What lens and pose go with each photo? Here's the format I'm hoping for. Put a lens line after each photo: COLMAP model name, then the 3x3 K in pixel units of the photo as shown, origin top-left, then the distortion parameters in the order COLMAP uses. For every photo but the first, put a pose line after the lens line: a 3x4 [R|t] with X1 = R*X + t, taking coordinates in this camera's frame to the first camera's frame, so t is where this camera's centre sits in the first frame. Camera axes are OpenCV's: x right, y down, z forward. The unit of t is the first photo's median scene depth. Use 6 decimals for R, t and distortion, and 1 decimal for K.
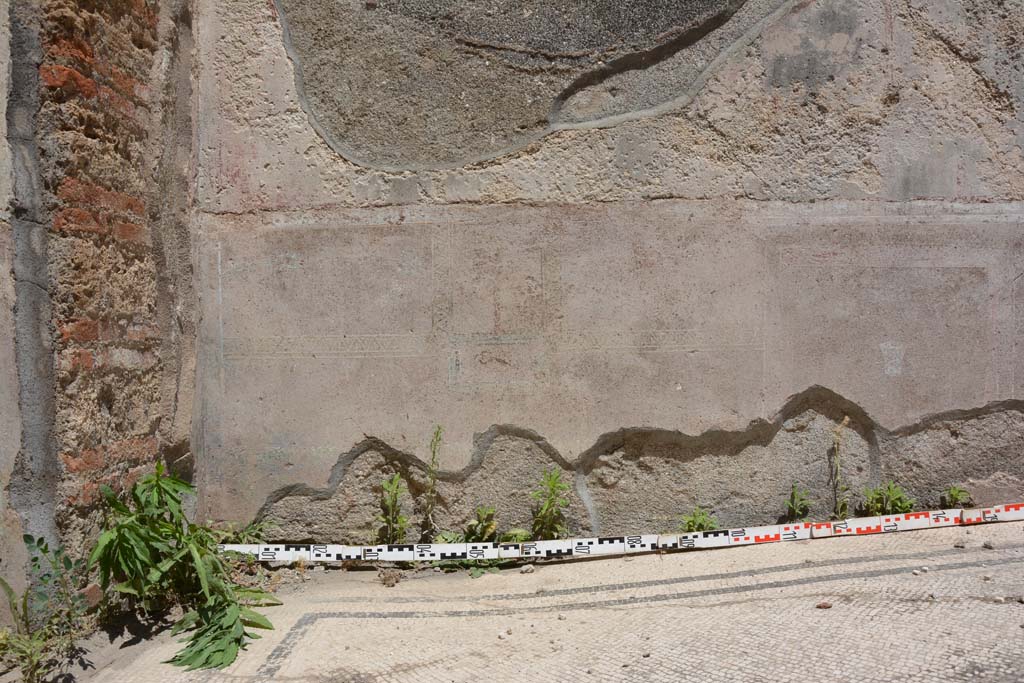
lens RADIAL K [[786.0, 0, 514.9], [0, 786.0, 339.8], [0, 0, 1]] dist [-0.168081, 0.111664]
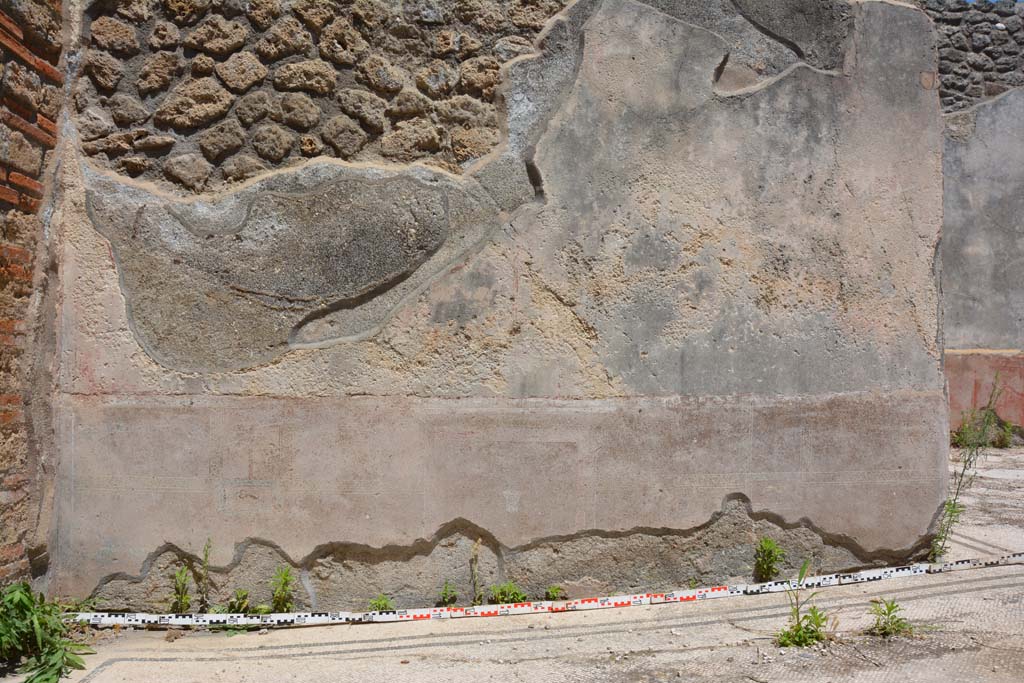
lens RADIAL K [[786.0, 0, 515.6], [0, 786.0, 341.1], [0, 0, 1]] dist [-0.168081, 0.111664]
pose [[0.995702, 0.028843, 0.088014, 0.360113], [-0.023483, 0.997841, -0.061340, -0.200951], [-0.089594, 0.059009, 0.994229, -0.579808]]
